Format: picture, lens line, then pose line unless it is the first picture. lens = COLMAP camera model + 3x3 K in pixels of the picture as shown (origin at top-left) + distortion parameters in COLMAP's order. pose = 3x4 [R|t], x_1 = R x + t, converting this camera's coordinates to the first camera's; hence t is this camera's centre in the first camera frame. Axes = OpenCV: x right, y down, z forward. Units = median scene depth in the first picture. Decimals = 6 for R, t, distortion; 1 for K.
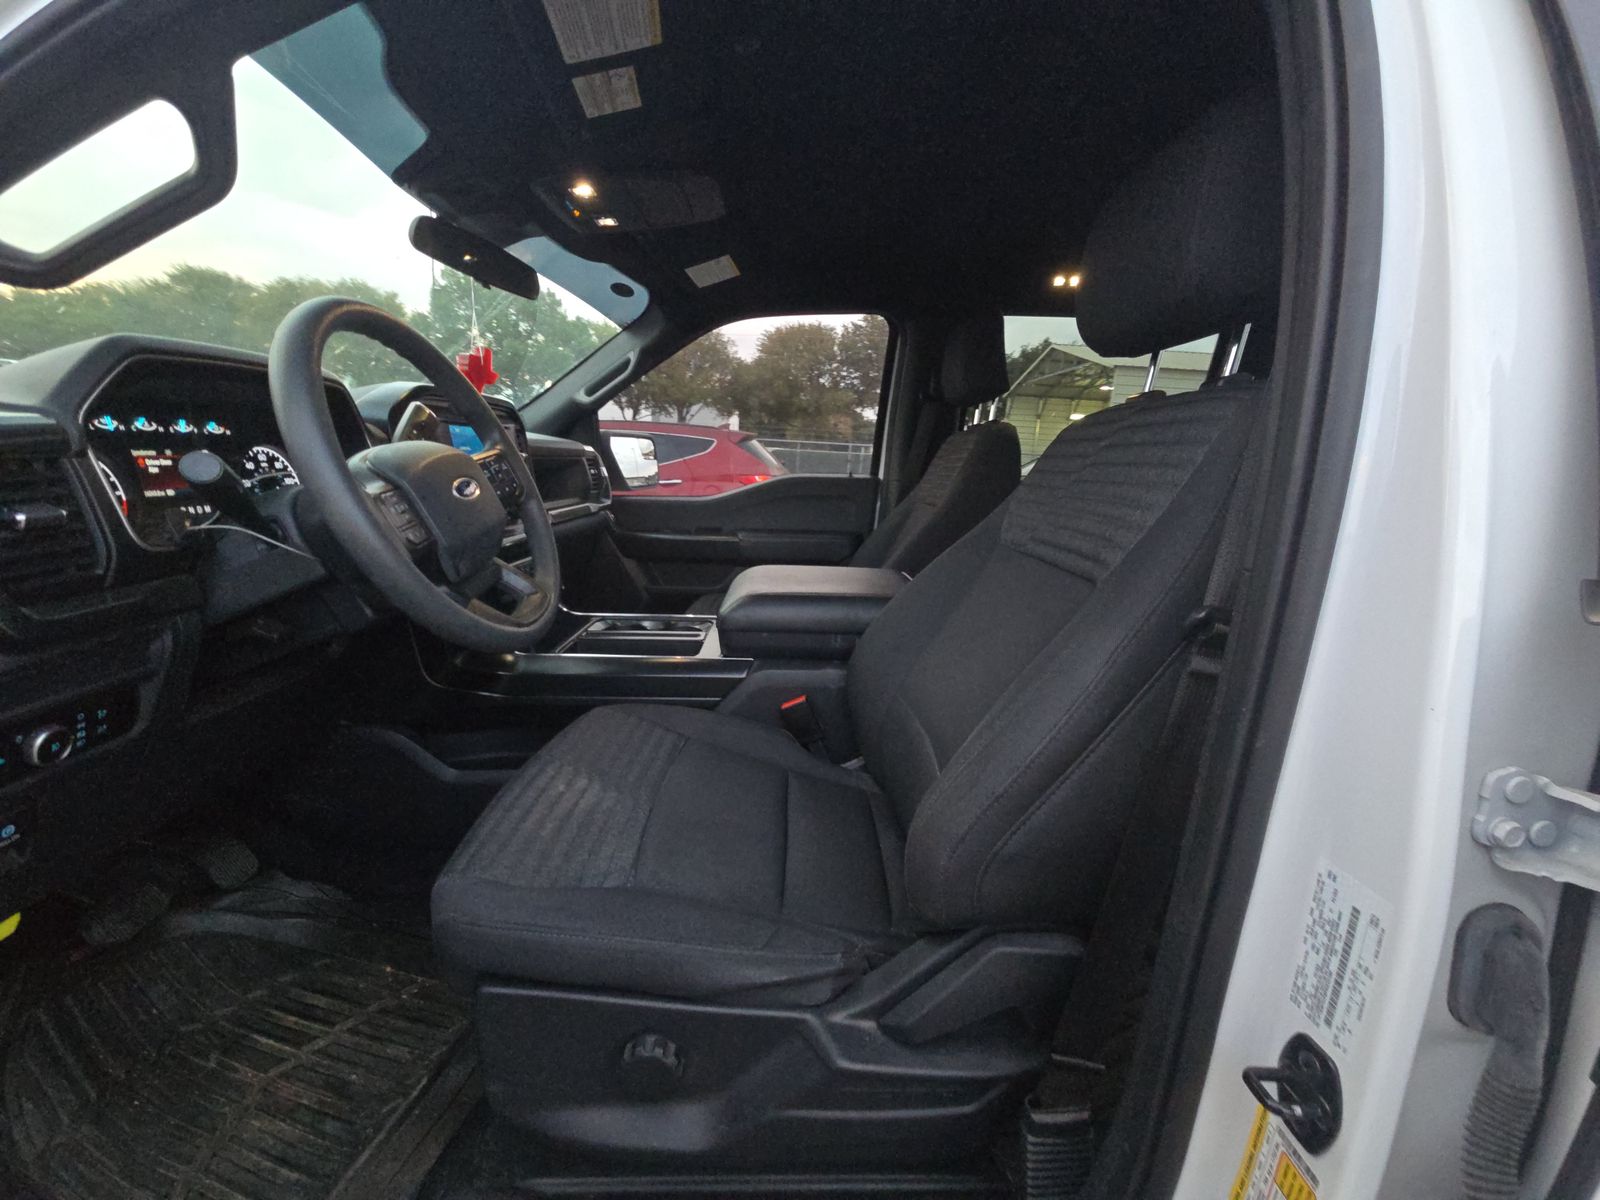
lens RADIAL K [[639.9, 0, 800.0], [0, 639.9, 600.0], [0, 0, 1]] dist [0.005513, -0.004722]
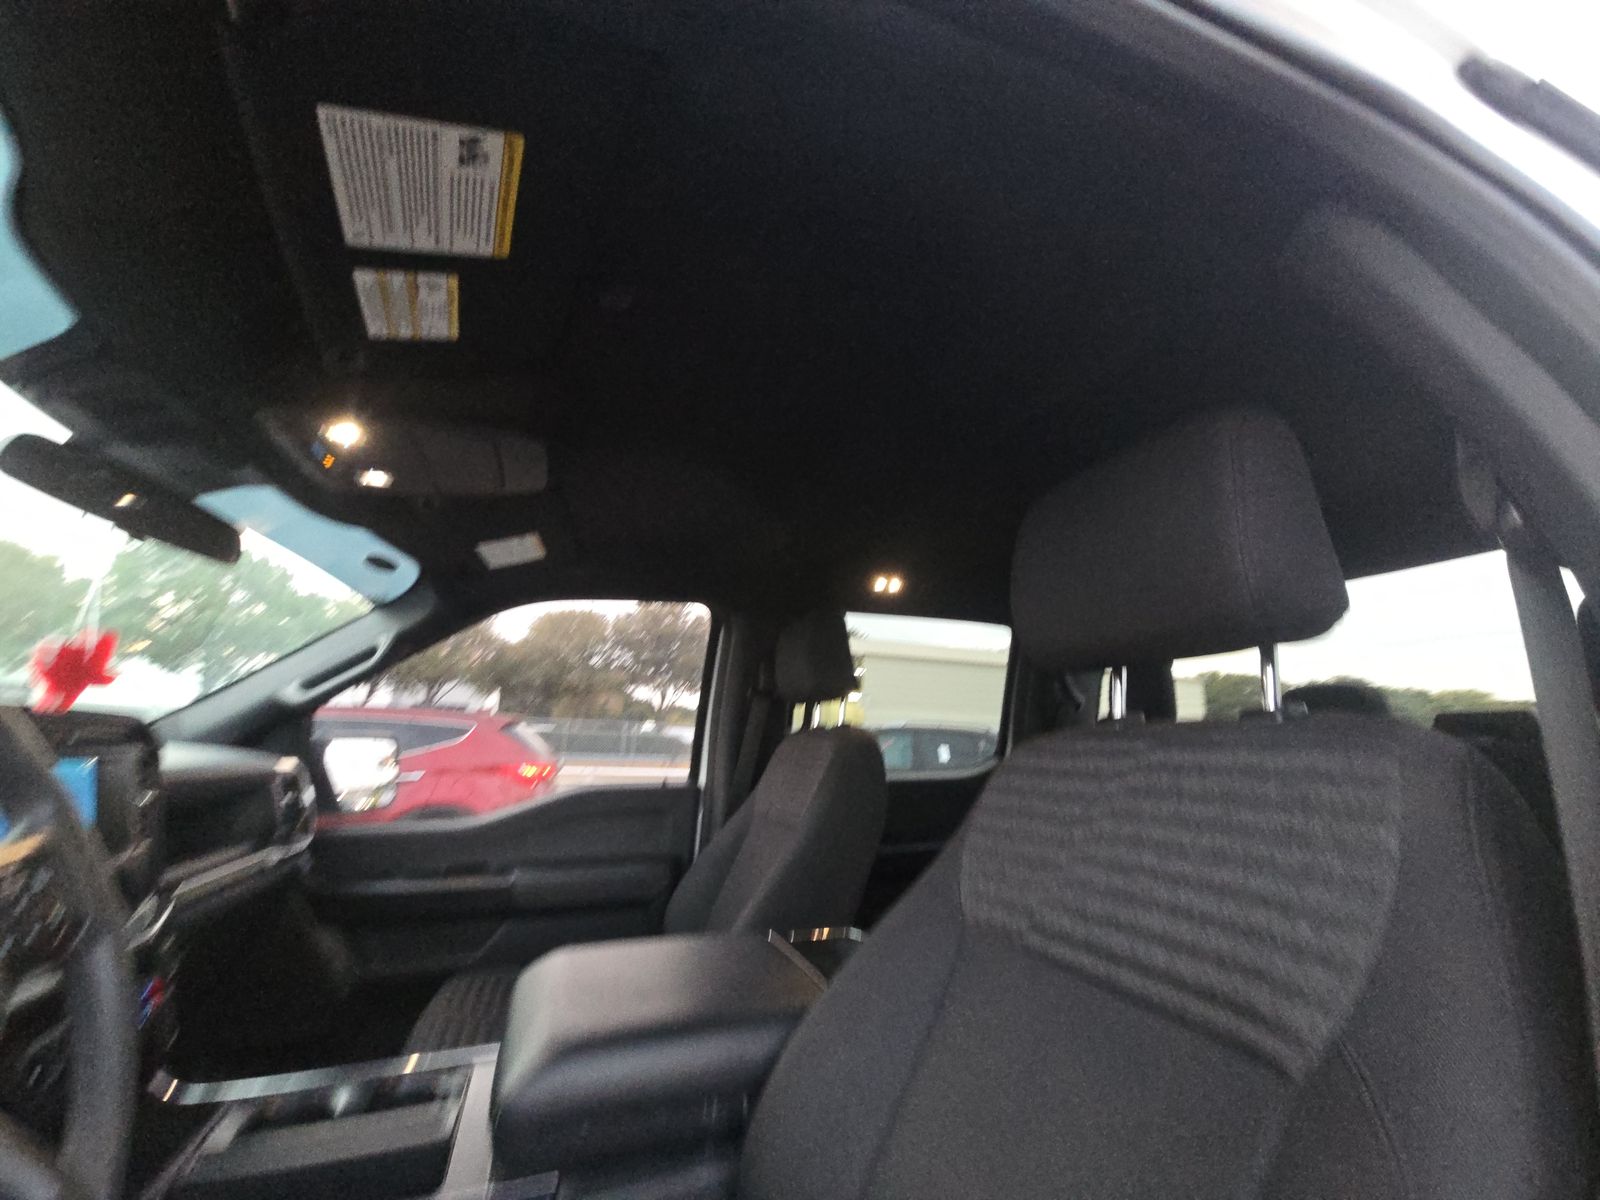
lens RADIAL K [[639.9, 0, 800.0], [0, 639.9, 600.0], [0, 0, 1]] dist [0.005513, -0.004722]
pose [[0.941816, 0.043865, 0.333254, -0.097555], [0.097919, 0.912641, -0.396860, -0.146454], [-0.321550, 0.406402, 0.855245, 0.327923]]
